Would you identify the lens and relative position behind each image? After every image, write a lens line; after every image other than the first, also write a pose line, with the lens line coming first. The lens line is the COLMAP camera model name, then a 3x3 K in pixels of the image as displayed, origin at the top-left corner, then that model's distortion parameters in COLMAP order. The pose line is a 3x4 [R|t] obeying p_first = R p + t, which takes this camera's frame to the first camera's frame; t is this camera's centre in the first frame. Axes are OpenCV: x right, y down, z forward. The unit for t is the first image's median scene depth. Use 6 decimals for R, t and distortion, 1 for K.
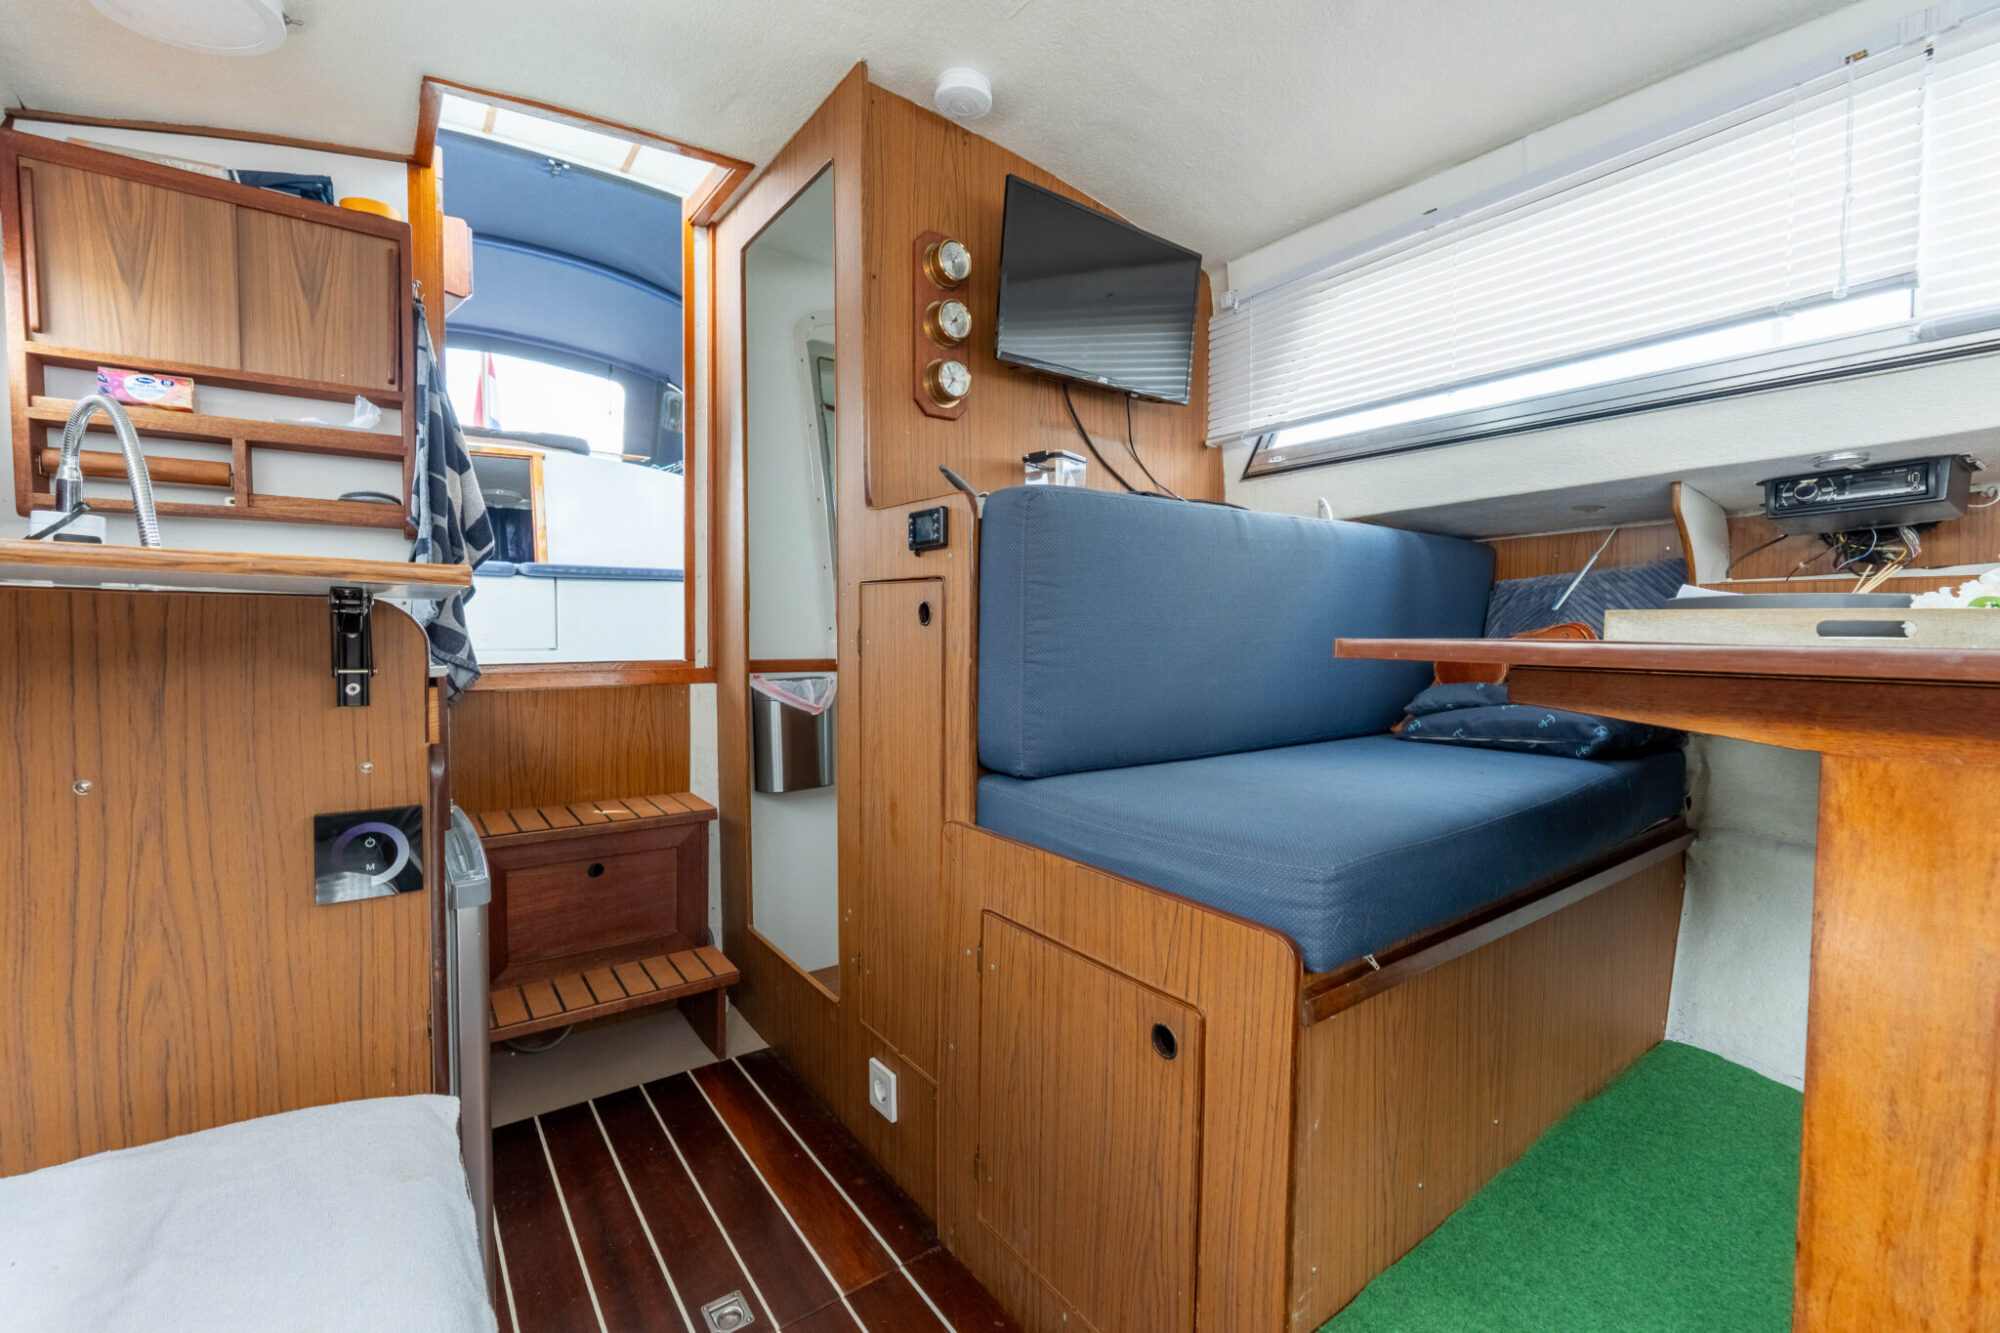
lens RADIAL K [[844.7, 0, 995.9], [0, 844.7, 666.0], [0, 0, 1]] dist [-0.003371, -0.000326]
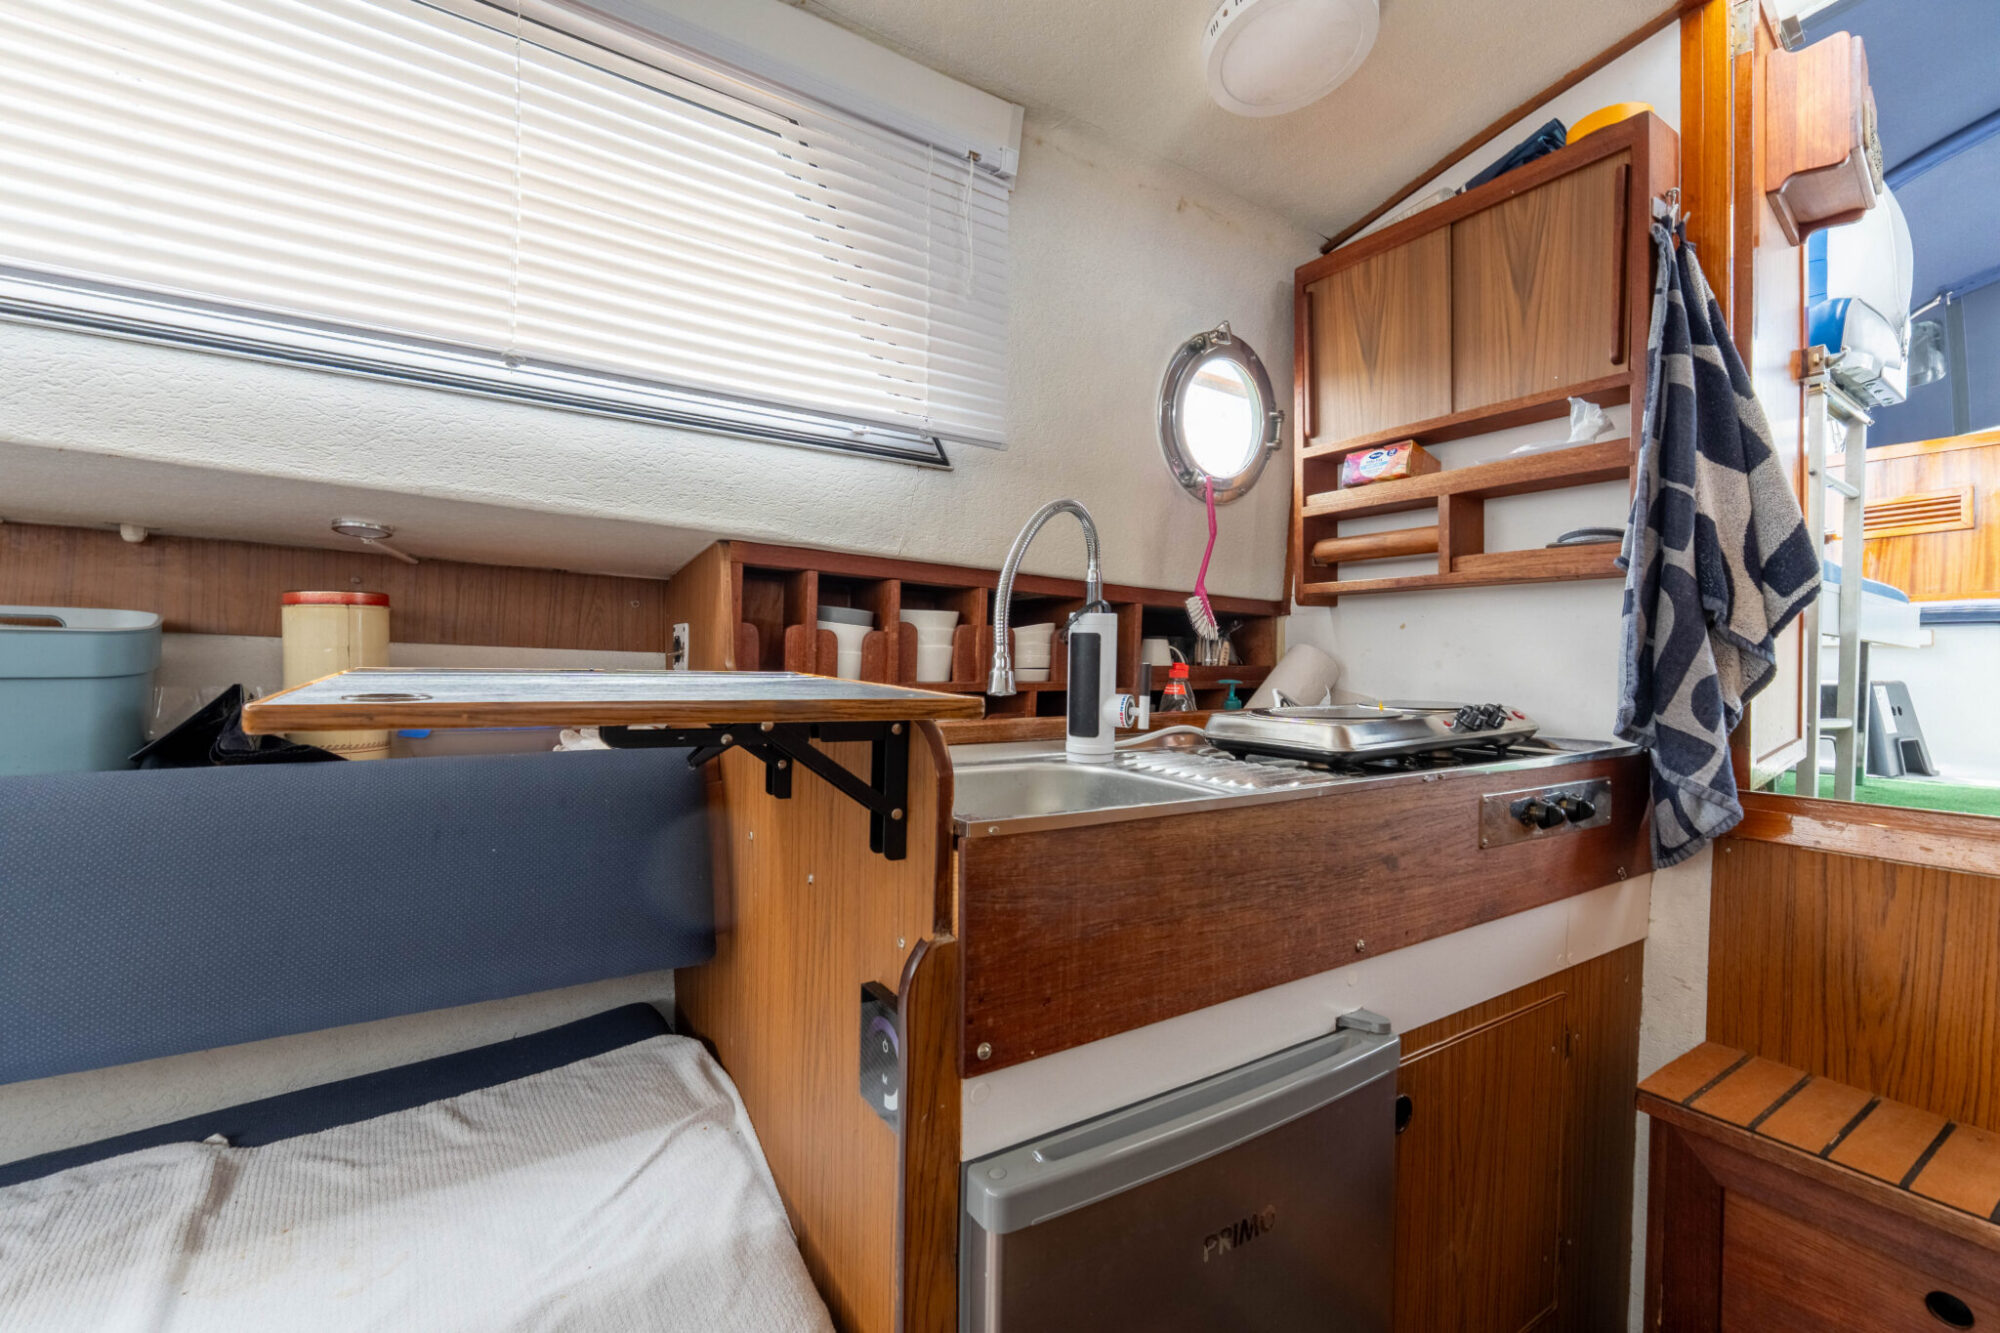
lens RADIAL K [[851.0, 0, 1007.5], [0, 851.0, 666.6], [0, 0, 1]] dist [-0.000572, -0.000322]
pose [[-0.066549, 0.001759, -0.997782, -0.006376], [-0.063284, 0.997978, 0.005980, -0.073259], [0.995774, 0.063542, -0.066303, 0.631184]]
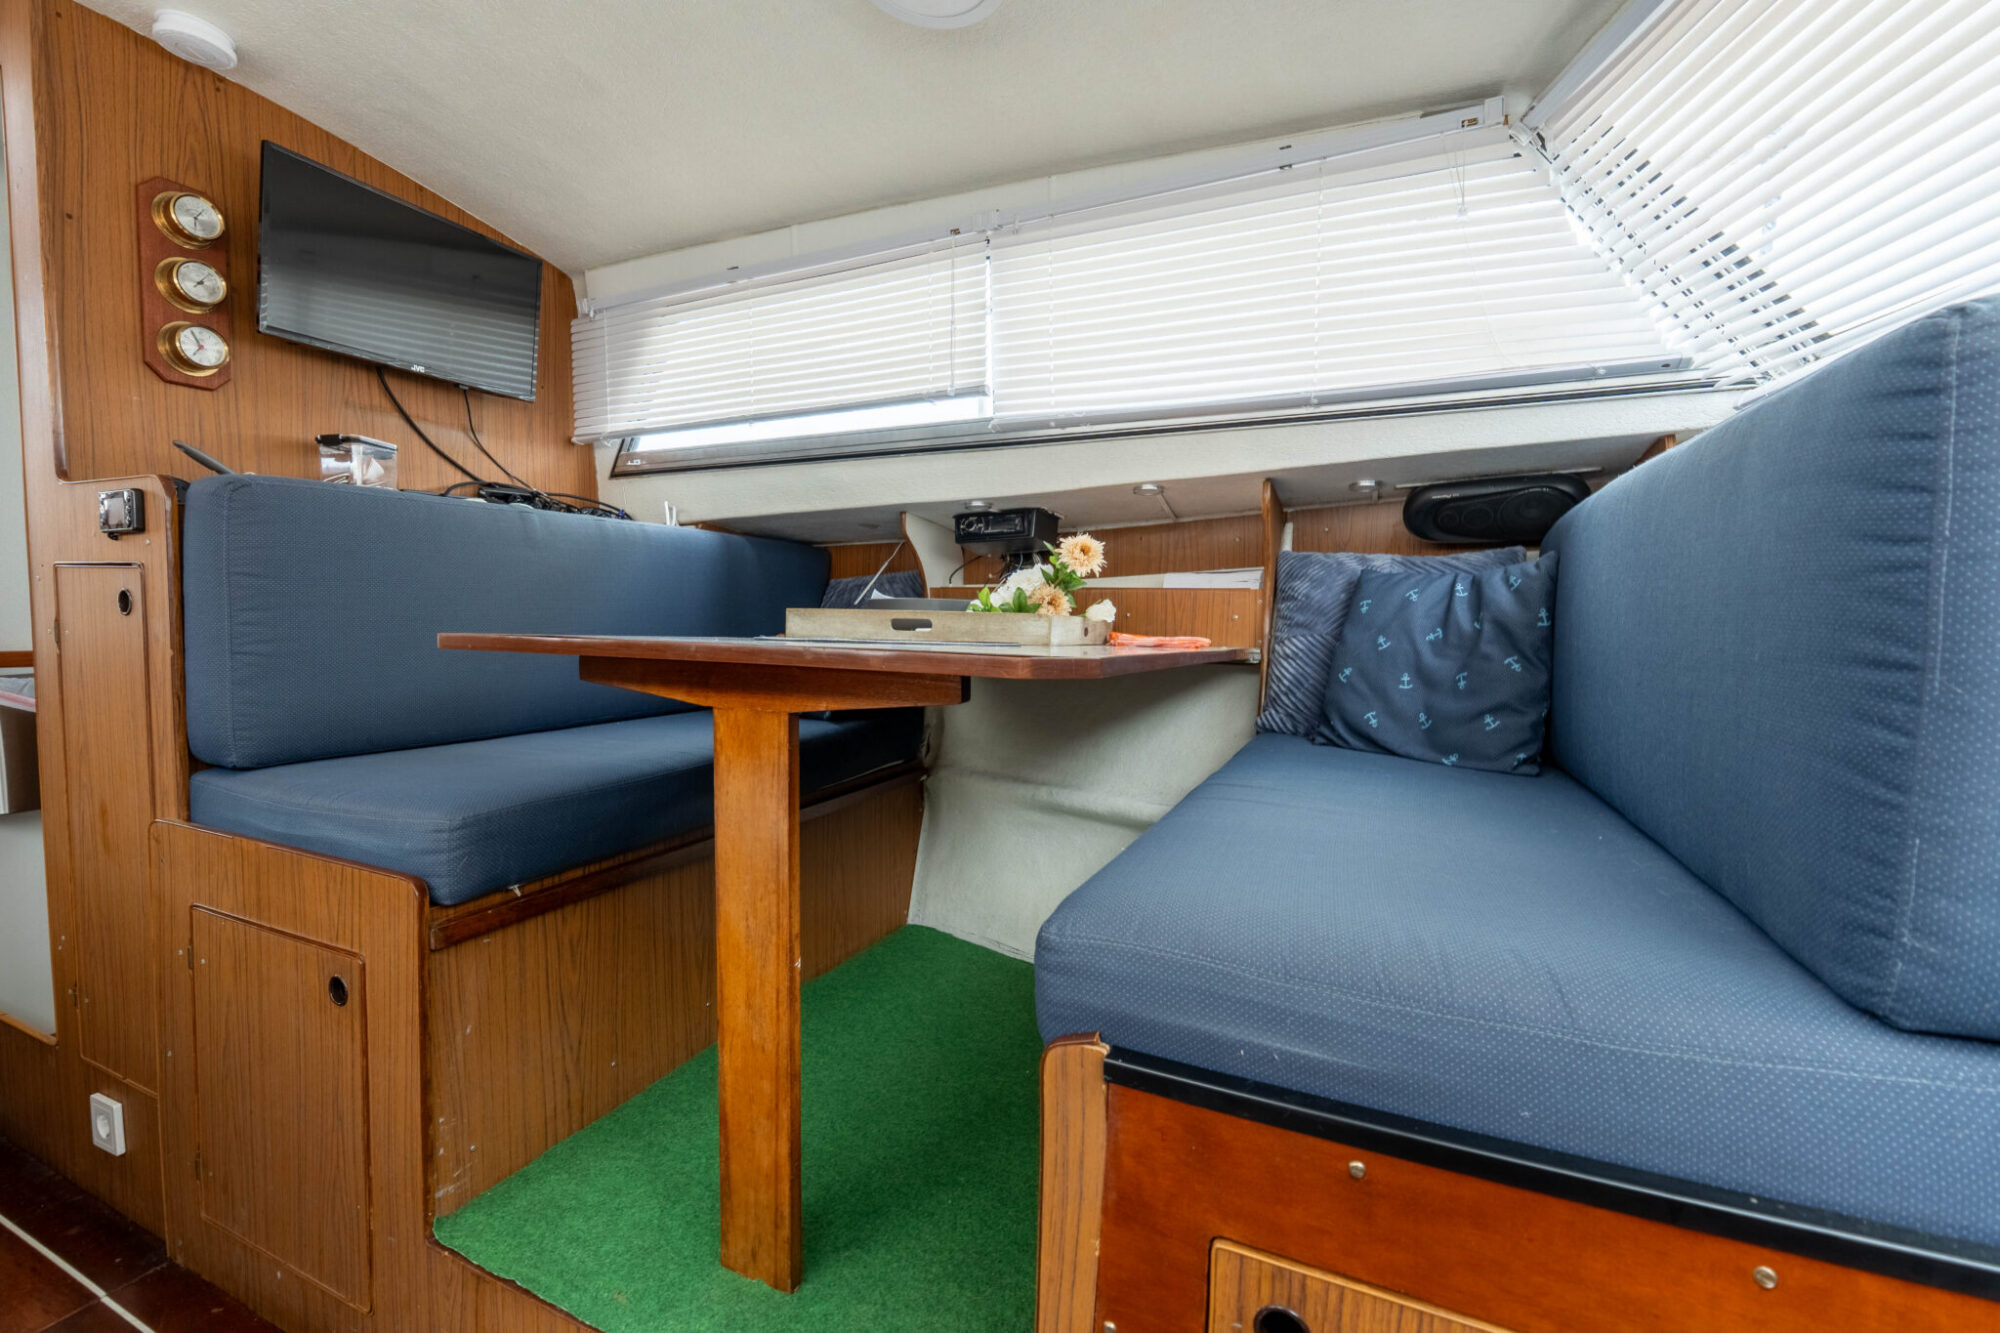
lens RADIAL K [[844.7, 0, 995.9], [0, 844.7, 666.0], [0, 0, 1]] dist [-0.003371, -0.000326]
pose [[0.871179, -0.022345, 0.490458, 0.260775], [0.011980, 0.999634, 0.024263, -0.002472], [-0.490820, -0.015262, 0.871127, -0.246194]]
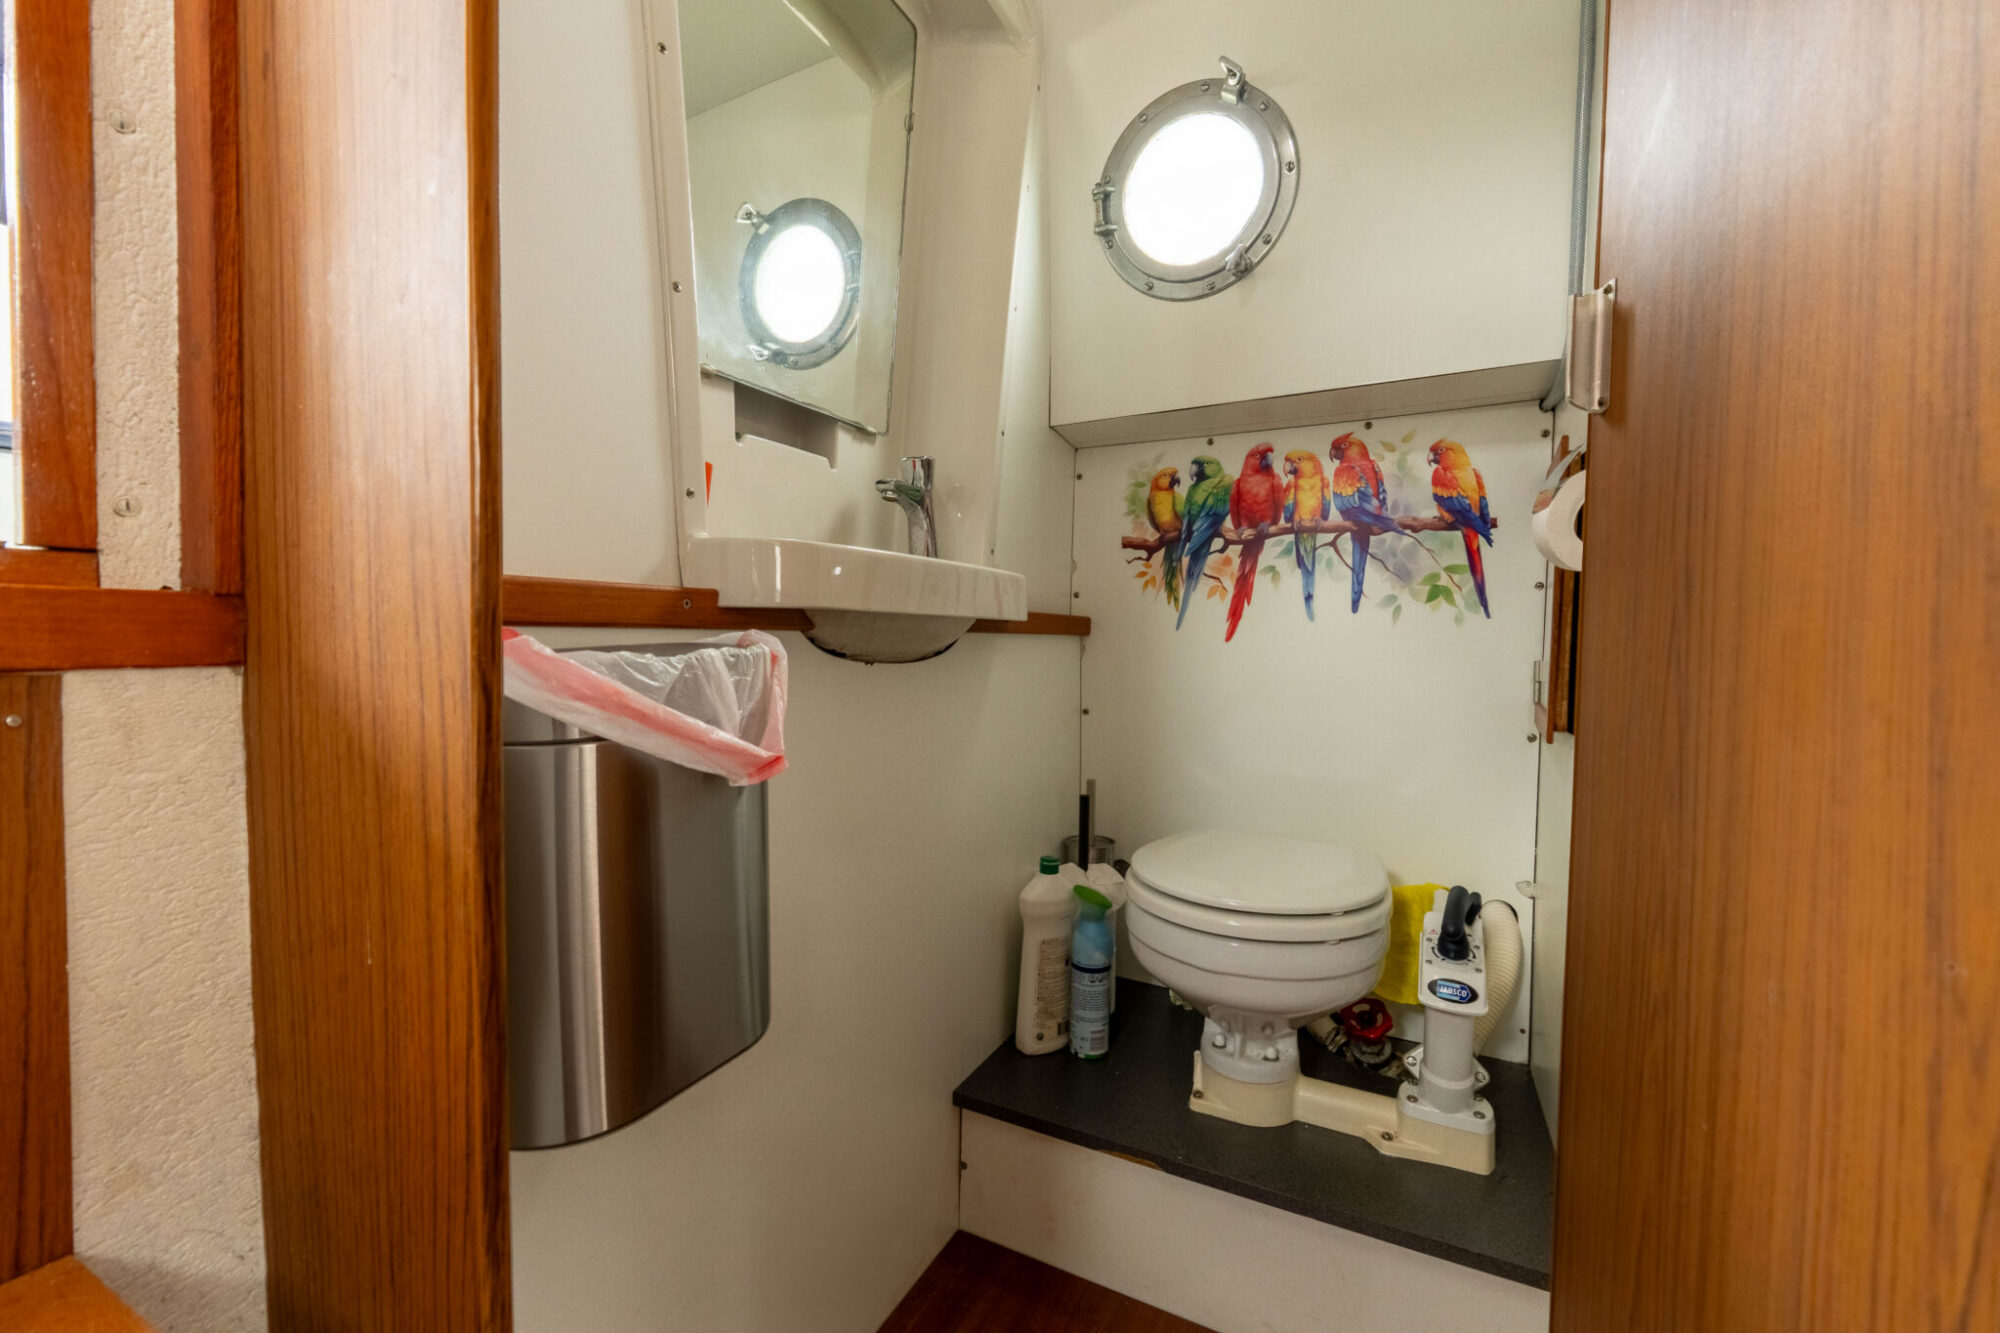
lens RADIAL K [[861.5, 0, 993.5], [0, 861.5, 658.7], [0, 0, 1]] dist [-0.001604, -0.000414]
pose [[0.893781, -0.006958, 0.448450, -0.371661], [0.010839, 0.999923, -0.006089, 0.030180], [-0.448373, 0.010303, 0.893787, 1.036617]]
